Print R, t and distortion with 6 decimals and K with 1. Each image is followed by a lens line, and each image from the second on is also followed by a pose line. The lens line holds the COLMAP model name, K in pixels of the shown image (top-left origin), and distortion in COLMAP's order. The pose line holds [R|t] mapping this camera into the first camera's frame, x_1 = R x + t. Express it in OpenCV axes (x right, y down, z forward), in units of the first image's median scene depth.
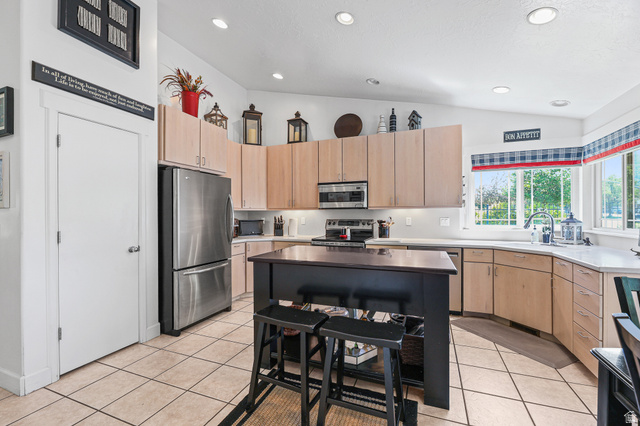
lens RADIAL K [[268.3, 0, 323.8], [0, 268.3, 214.5], [0, 0, 1]] dist [0.000643, -0.001564]
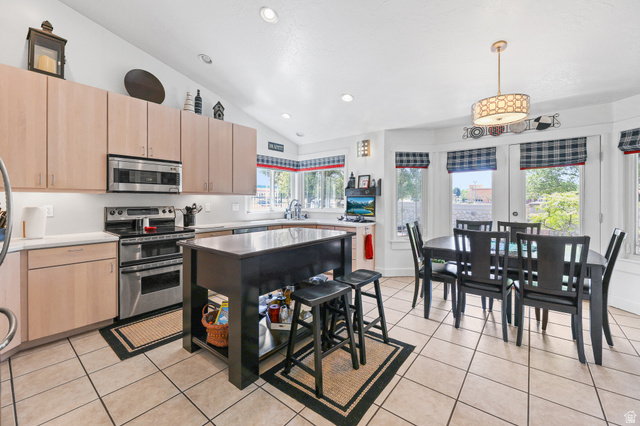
lens RADIAL K [[268.3, 0, 318.4], [0, 268.3, 202.2], [0, 0, 1]] dist [0.000643, -0.001564]
pose [[0.301444, -0.002741, 0.953480, -0.526341], [-0.008000, 0.999953, 0.005404, -0.002366], [-0.953450, -0.009257, 0.301408, 0.299642]]
